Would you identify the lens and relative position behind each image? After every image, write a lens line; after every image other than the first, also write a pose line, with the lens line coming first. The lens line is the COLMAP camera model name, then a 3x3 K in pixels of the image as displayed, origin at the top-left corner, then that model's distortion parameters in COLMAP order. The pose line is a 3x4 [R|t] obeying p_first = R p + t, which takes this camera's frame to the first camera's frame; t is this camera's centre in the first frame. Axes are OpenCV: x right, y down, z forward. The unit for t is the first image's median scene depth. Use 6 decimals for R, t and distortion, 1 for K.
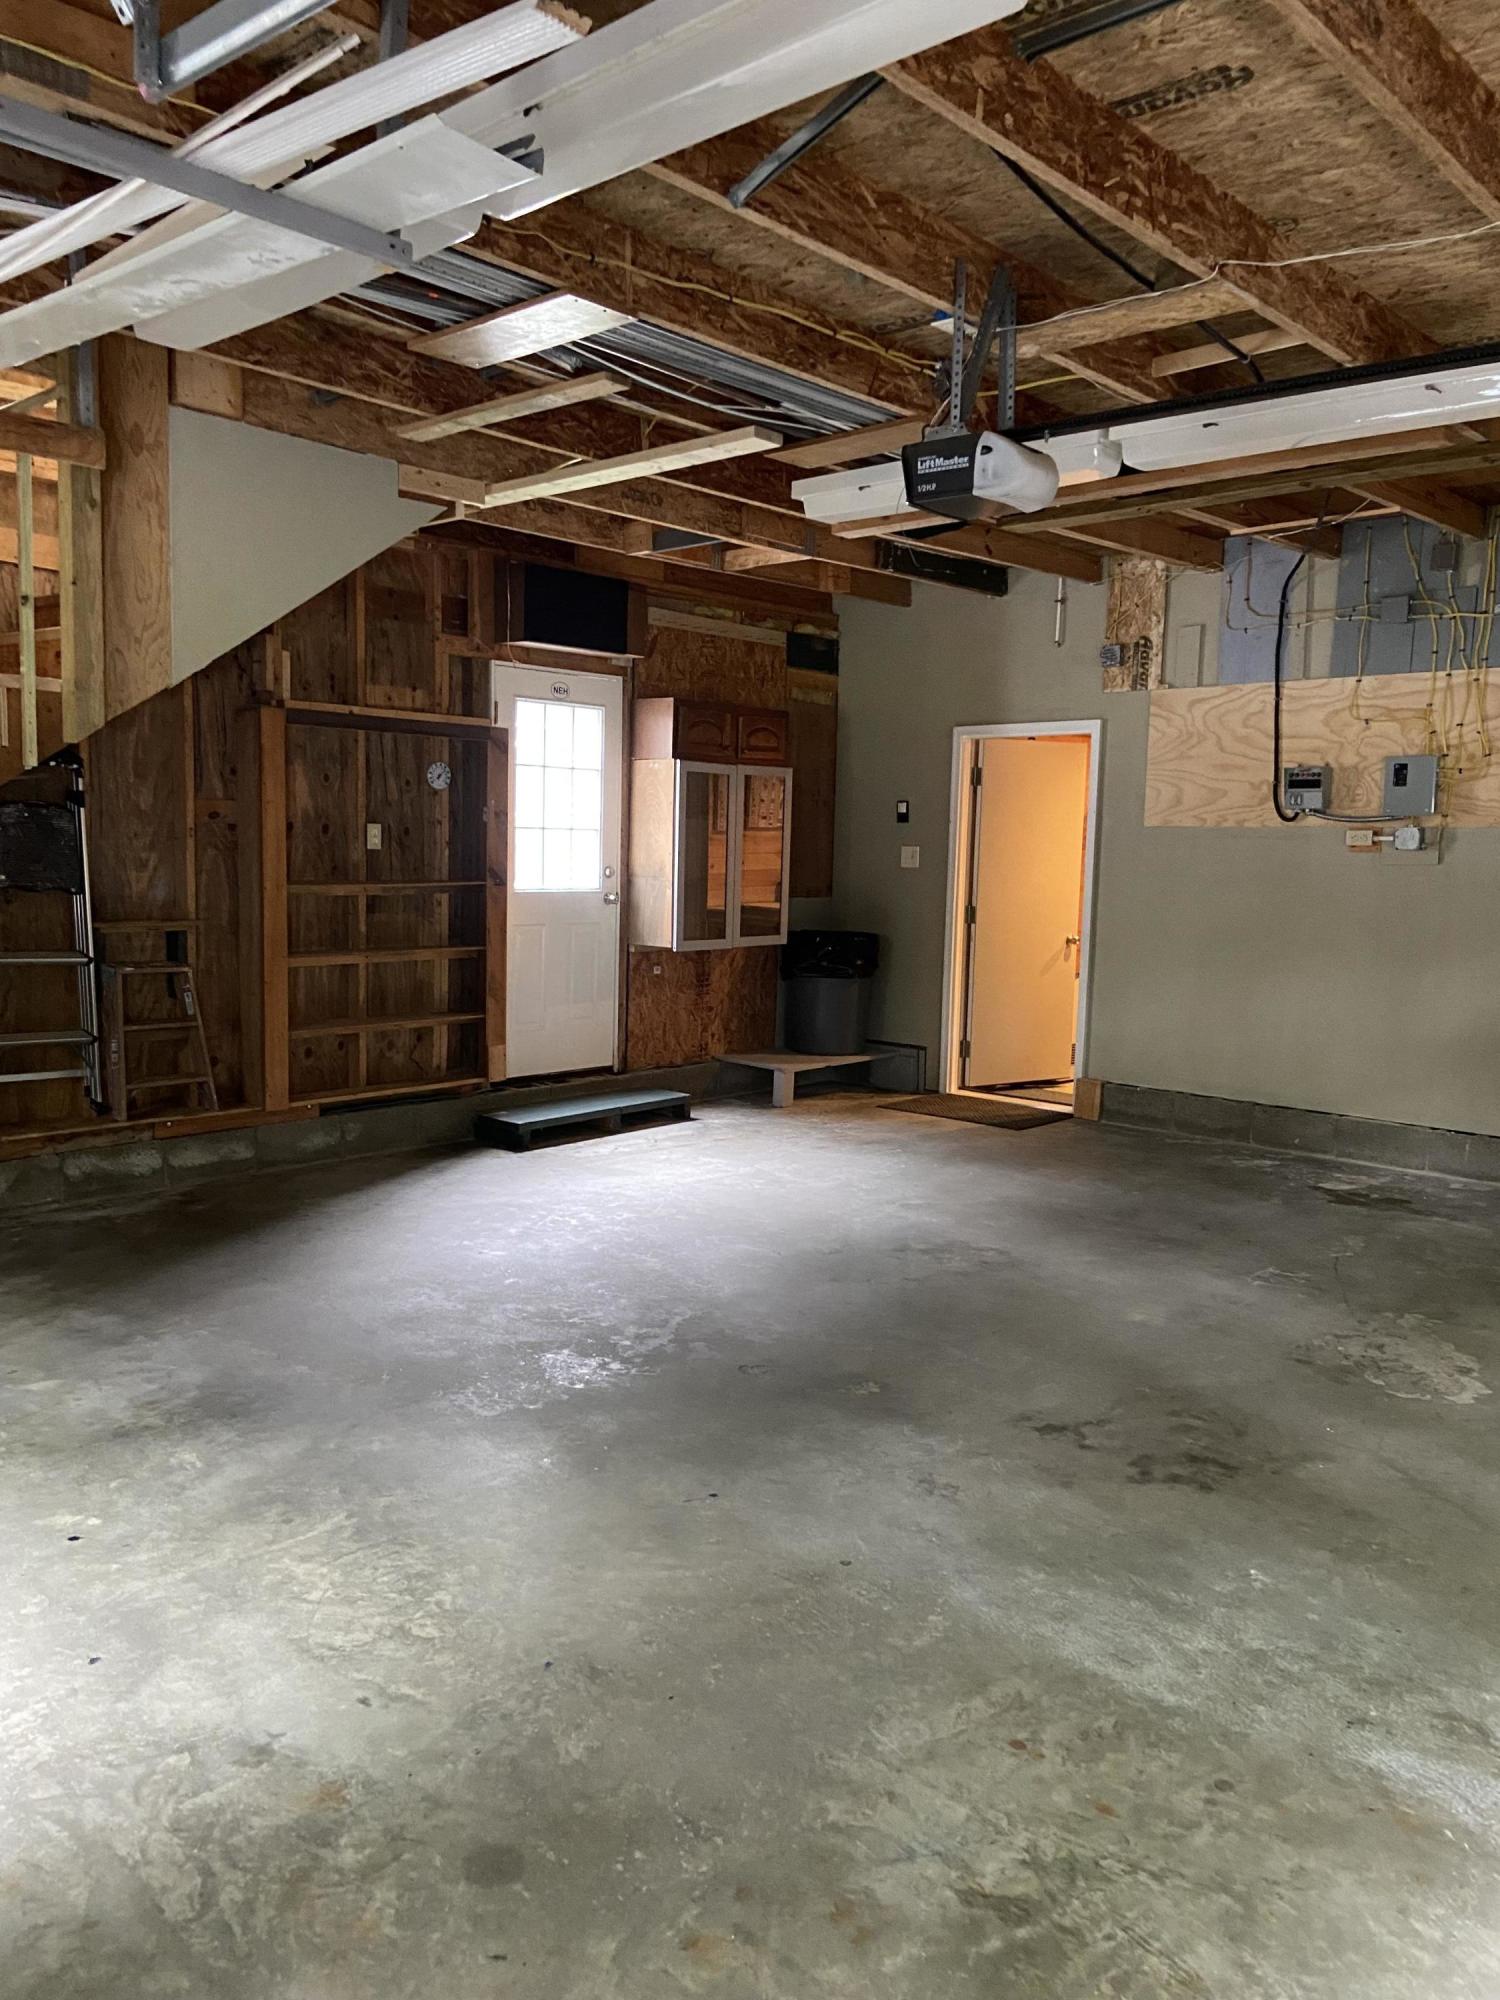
lens RADIAL K [[1533.0, 0, 734.2], [0, 1533.0, 999.4], [0, 0, 1]] dist [0.088638, -0.085389]
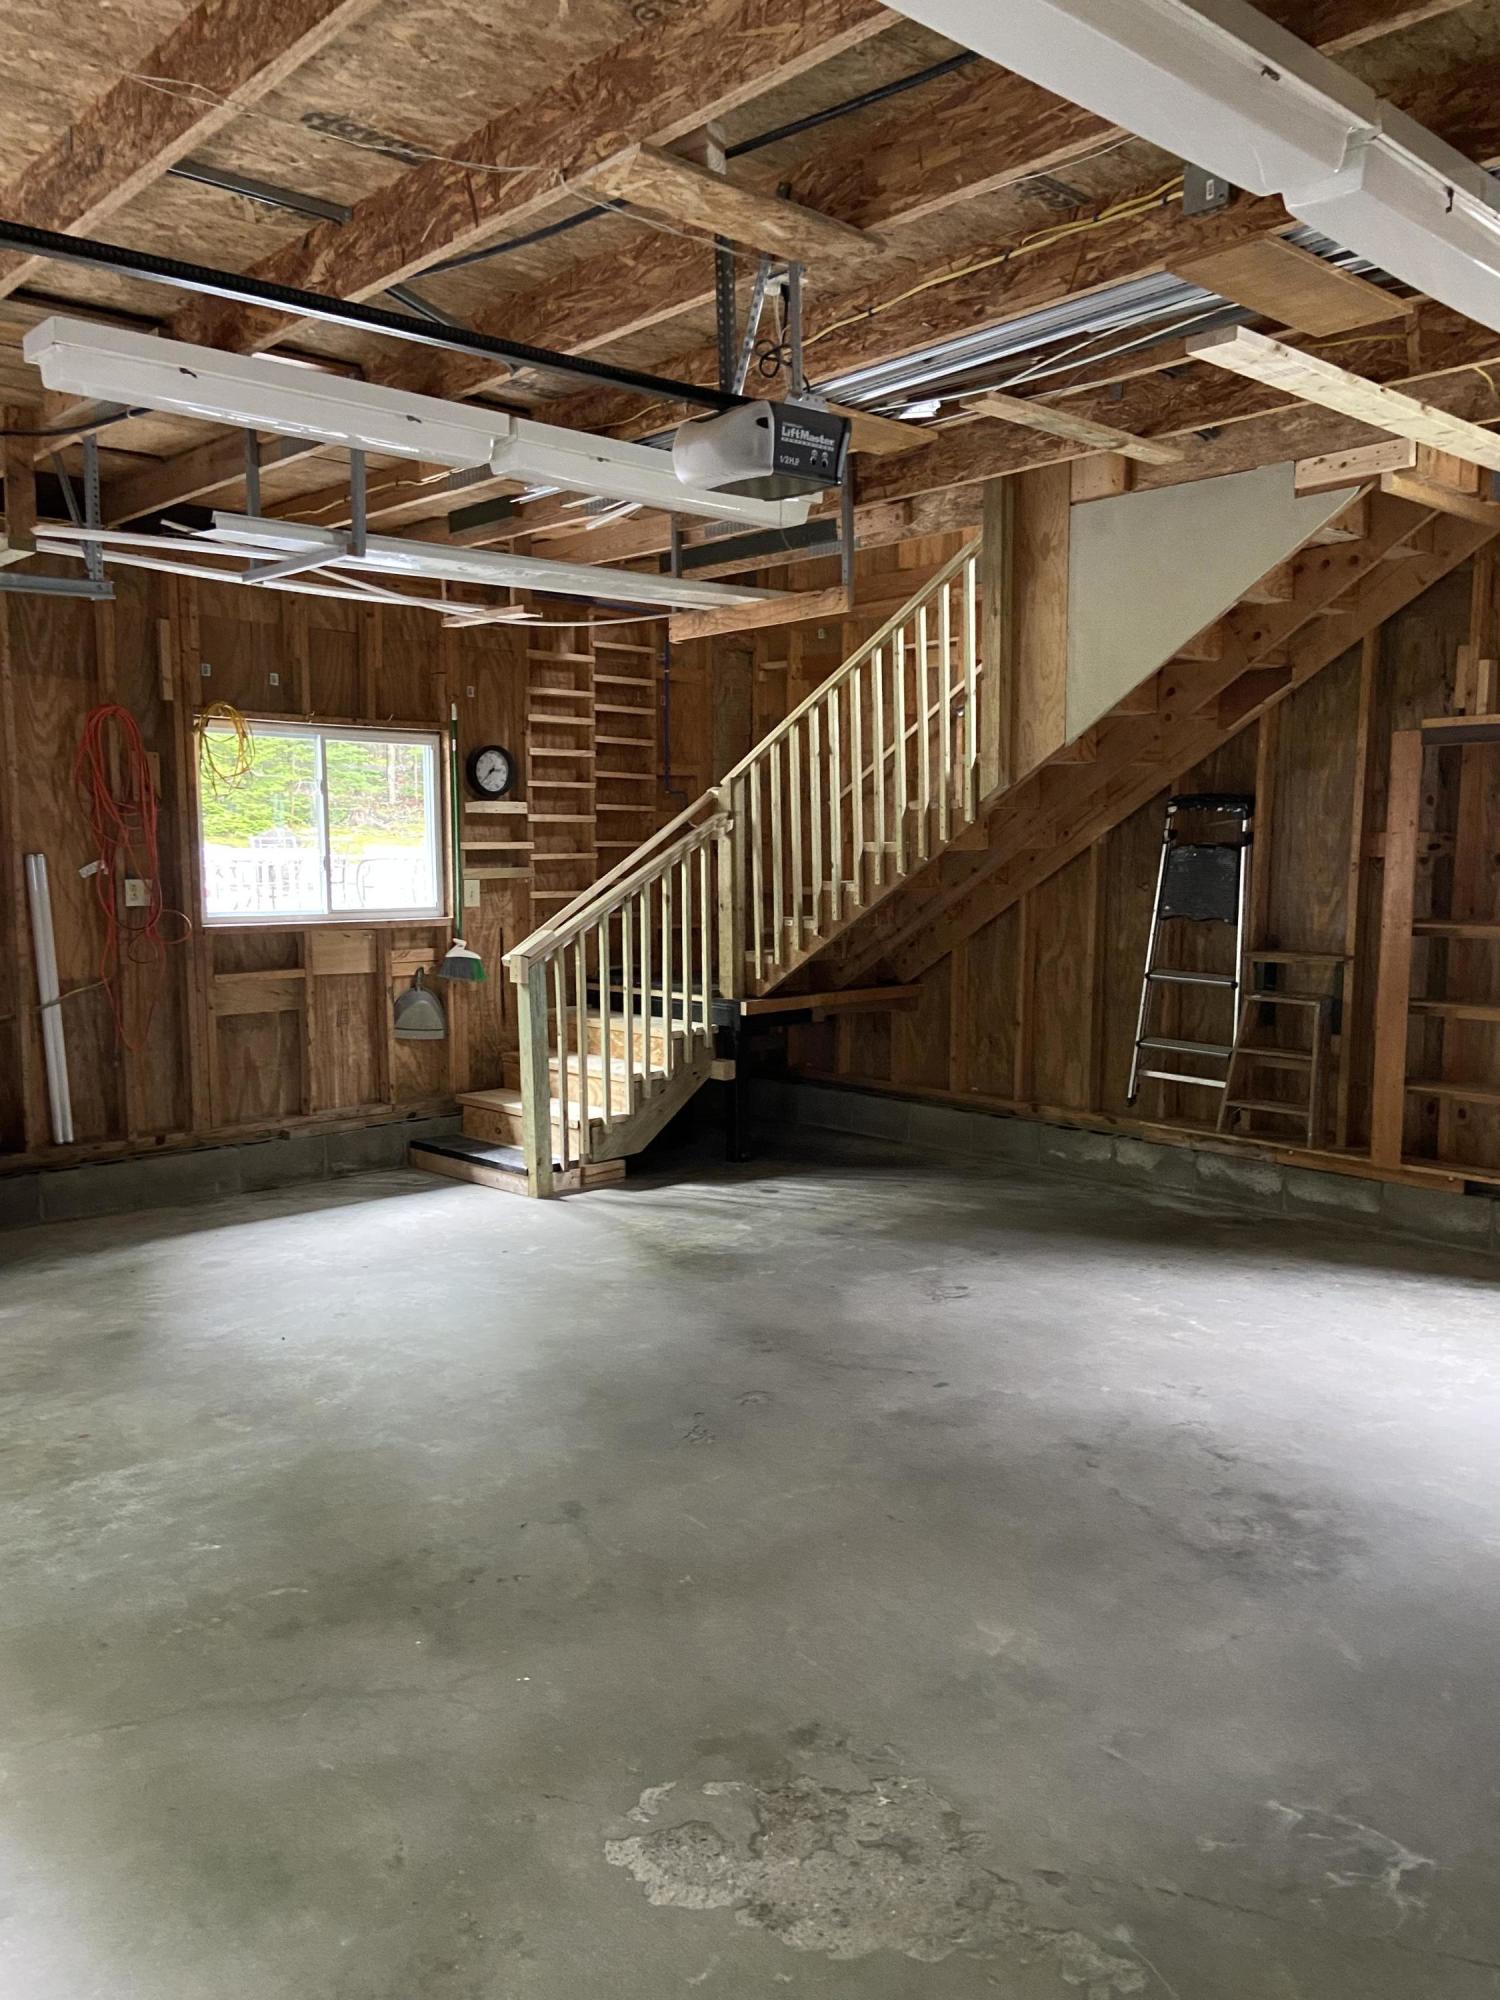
lens RADIAL K [[1533.0, 0, 736.1], [0, 1533.0, 1000.6], [0, 0, 1]] dist [0.088638, -0.085389]
pose [[-0.096440, 0.080588, -0.992071, 0.929174], [-0.107854, 0.990002, 0.090905, -0.099146], [0.989478, 0.115766, -0.086784, 0.978224]]
